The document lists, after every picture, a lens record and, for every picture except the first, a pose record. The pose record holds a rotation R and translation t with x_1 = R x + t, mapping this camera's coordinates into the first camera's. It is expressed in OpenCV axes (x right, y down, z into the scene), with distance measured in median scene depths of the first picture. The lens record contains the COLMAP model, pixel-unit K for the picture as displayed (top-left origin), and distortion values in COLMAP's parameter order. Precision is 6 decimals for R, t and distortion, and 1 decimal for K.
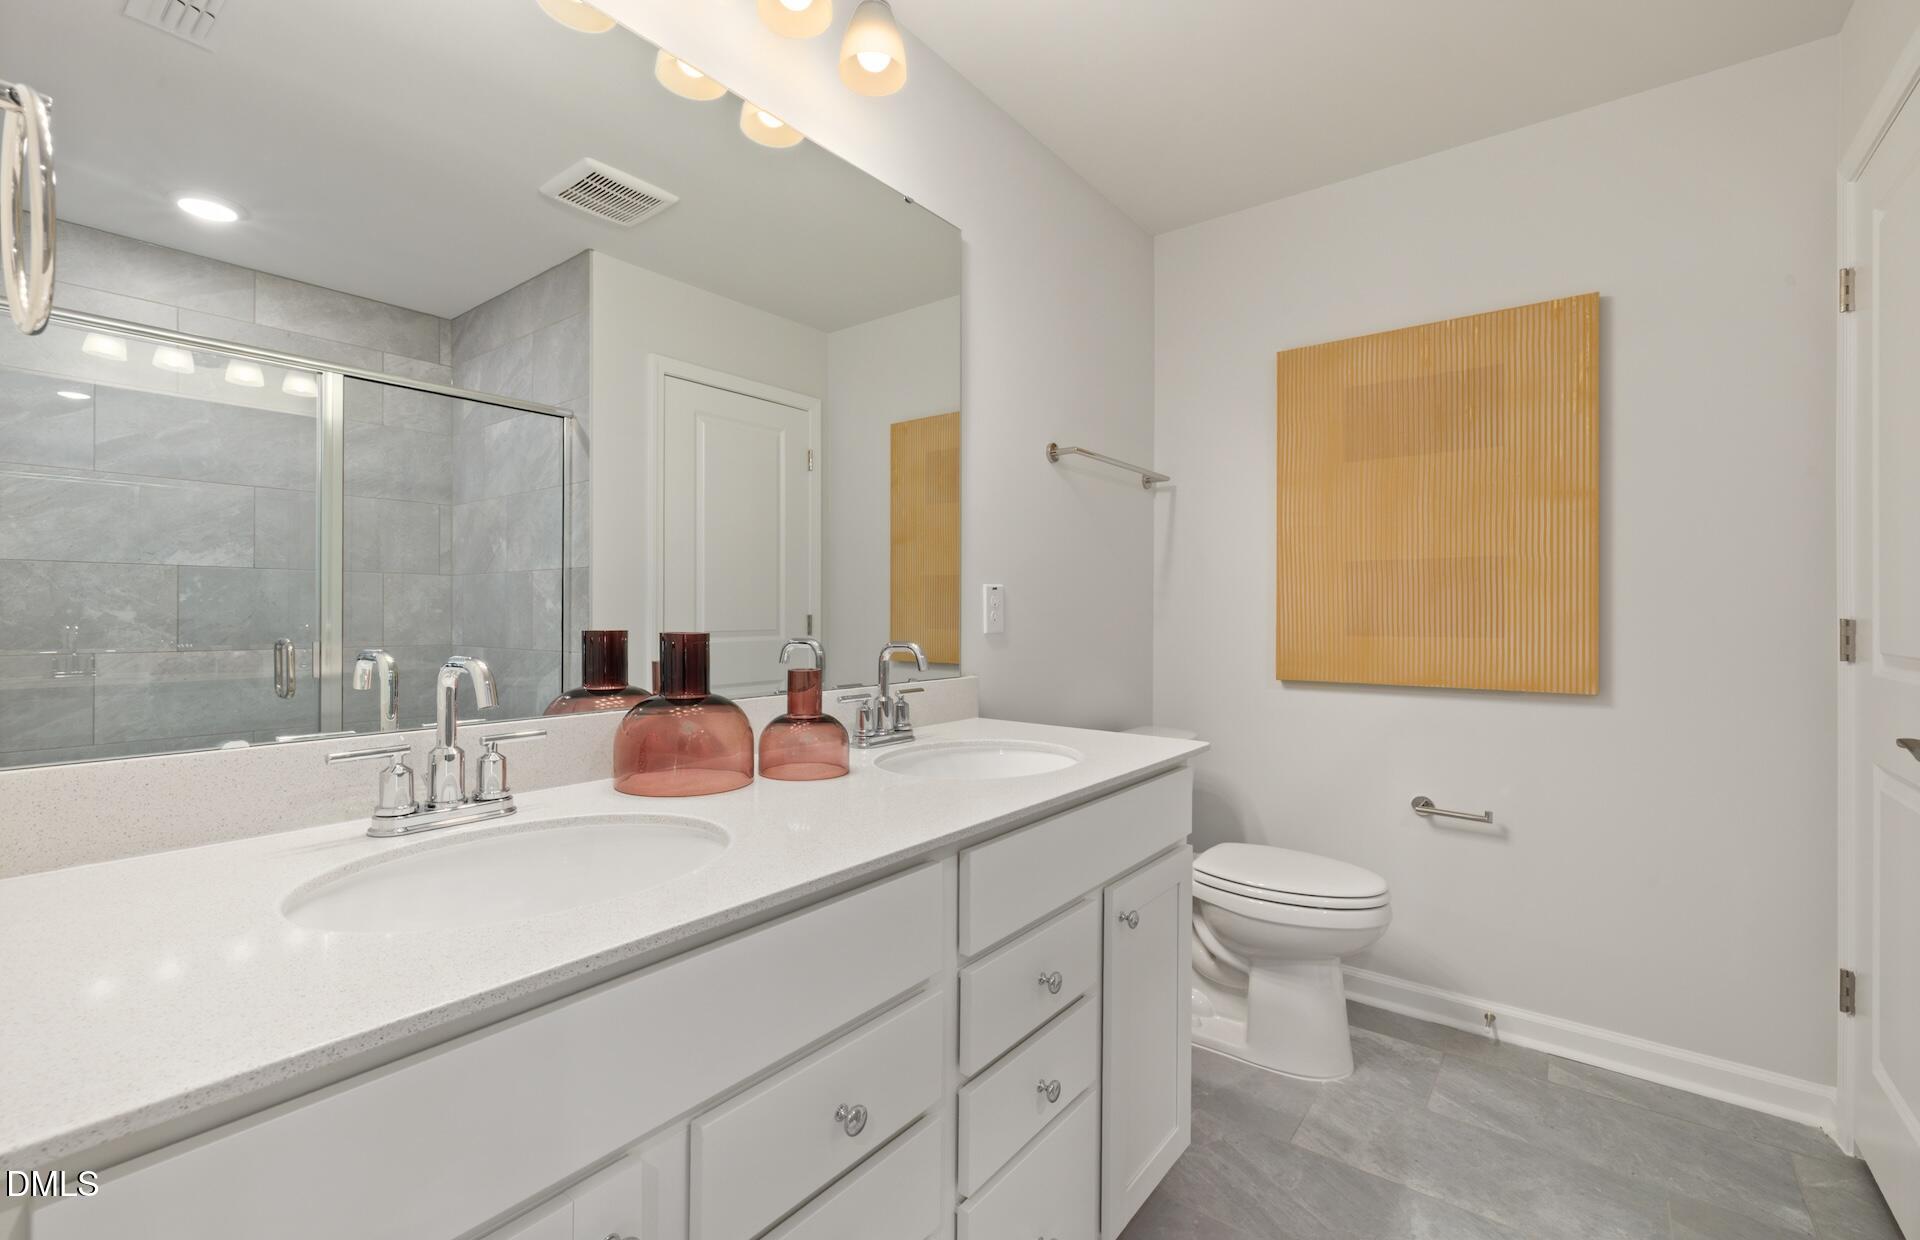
lens RADIAL K [[818.3, 0, 958.6], [0, 818.3, 594.2], [0, 0, 1]] dist [0.001438, 0.000054]
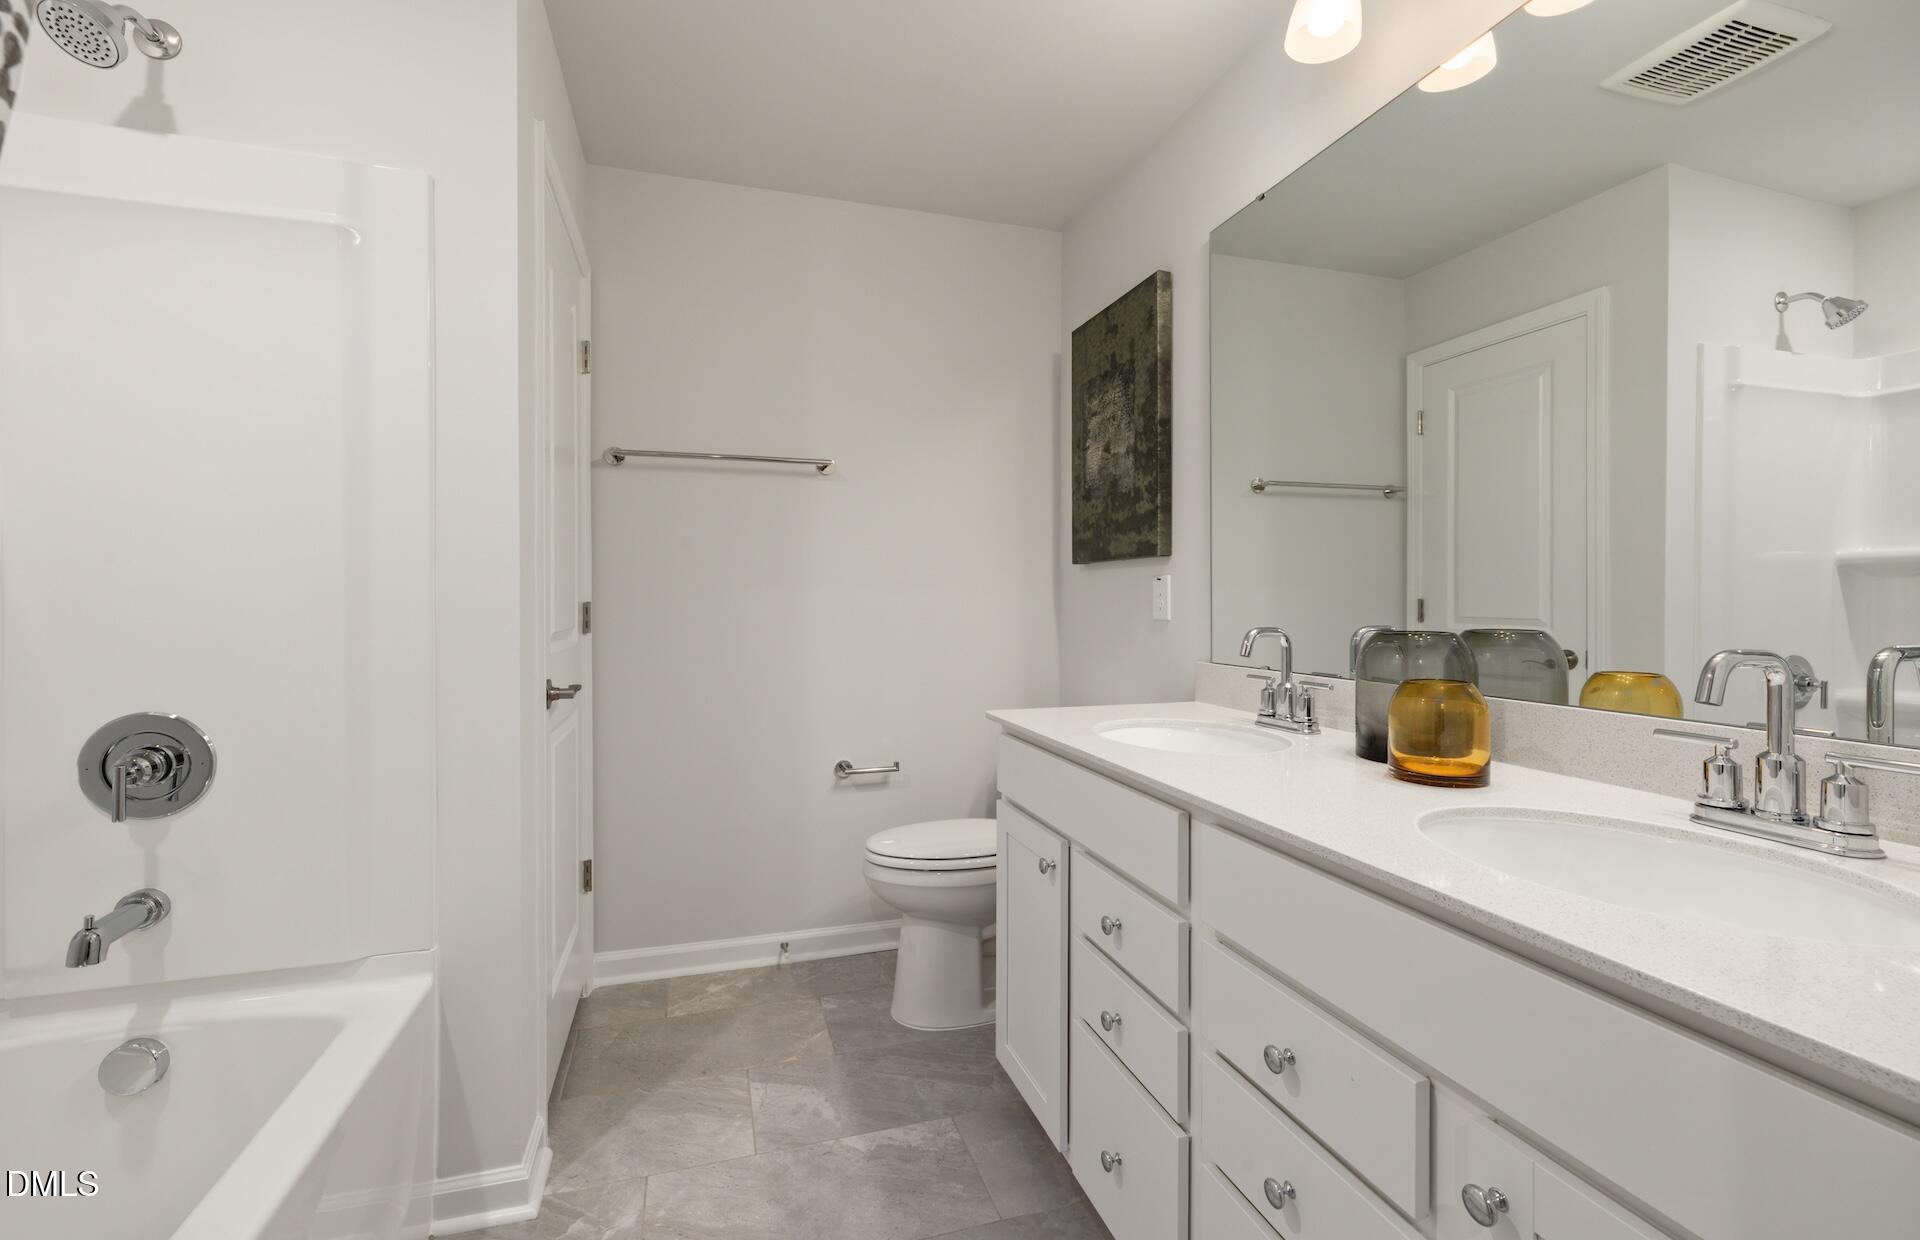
lens RADIAL K [[818.3, 0, 958.6], [0, 818.3, 594.2], [0, 0, 1]] dist [0.001438, 0.000054]
pose [[-0.566486, -0.004403, -0.824060, 1.004801], [0.011916, 0.999837, -0.013533, 0.024338], [0.823985, -0.017486, -0.566341, 1.287157]]
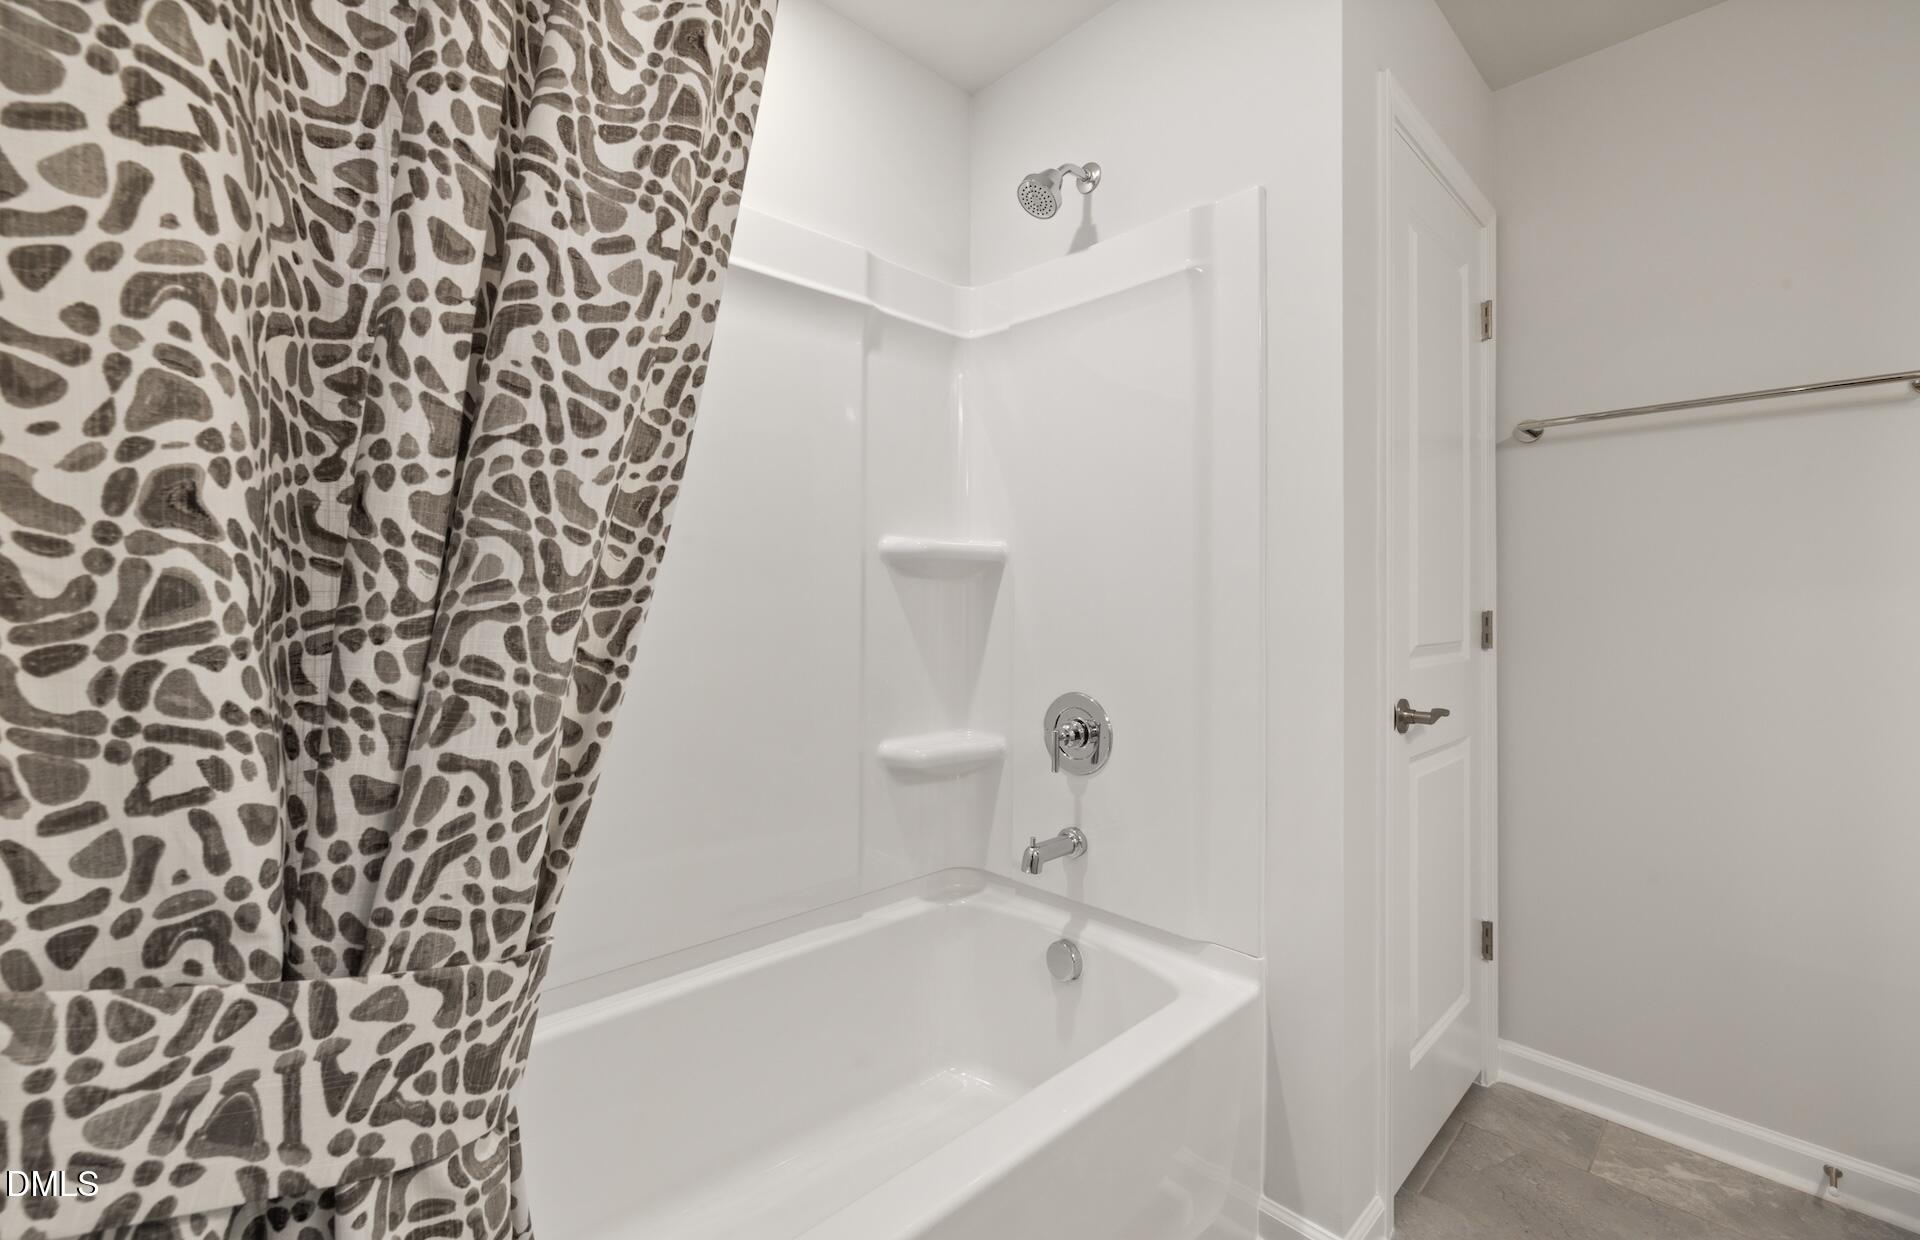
lens RADIAL K [[818.3, 0, 958.6], [0, 818.3, 594.2], [0, 0, 1]] dist [0.001438, 0.000054]
pose [[-0.989534, -0.001851, 0.144289, 0.877084], [-0.006053, 0.999570, -0.028689, 0.024617], [-0.144174, -0.029263, -0.989120, 1.258525]]
